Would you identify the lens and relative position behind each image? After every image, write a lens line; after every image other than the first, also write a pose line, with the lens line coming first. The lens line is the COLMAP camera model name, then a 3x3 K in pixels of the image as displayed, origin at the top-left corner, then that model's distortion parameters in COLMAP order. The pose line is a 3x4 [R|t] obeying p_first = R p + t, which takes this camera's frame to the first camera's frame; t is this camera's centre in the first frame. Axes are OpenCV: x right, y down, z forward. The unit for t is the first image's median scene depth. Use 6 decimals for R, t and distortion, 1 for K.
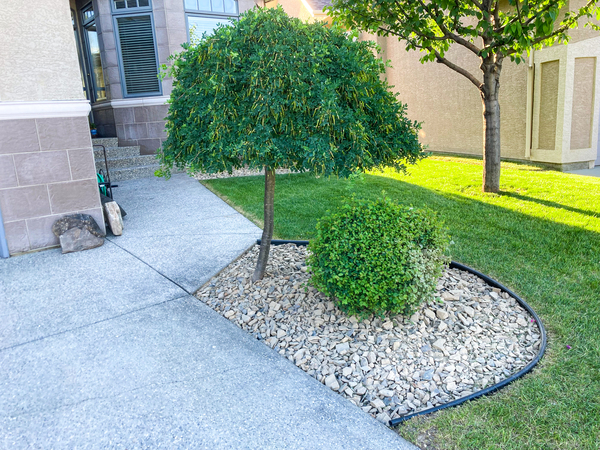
lens RADIAL K [[465.6, 0, 300.0], [0, 465.6, 225.0], [0, 0, 1]] dist [0.003852, 0.004381]
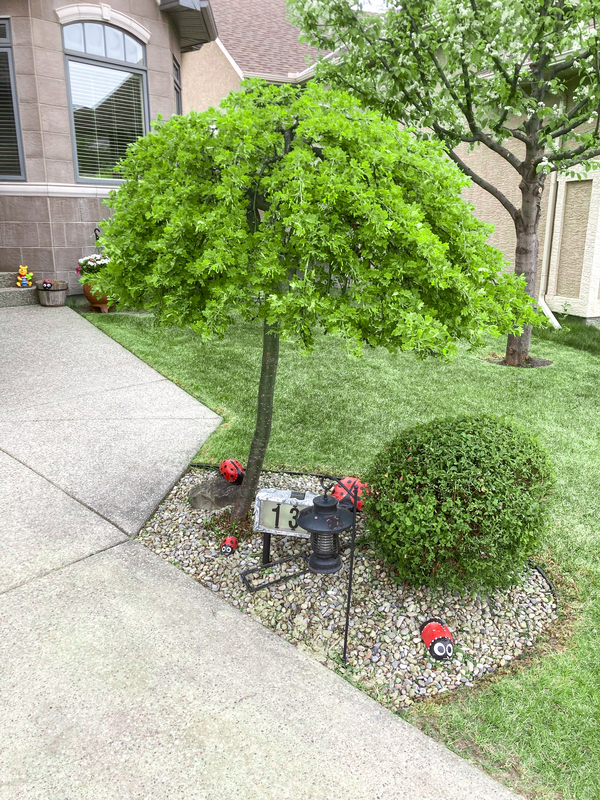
lens RADIAL K [[620.7, 0, 300.0], [0, 620.7, 400.0], [0, 0, 1]] dist [0.003852, 0.004381]
pose [[0.984446, 0.021156, 0.174408, -0.100413], [-0.030934, 0.998087, 0.053539, -0.051140], [-0.172942, -0.058101, 0.983217, 0.102124]]
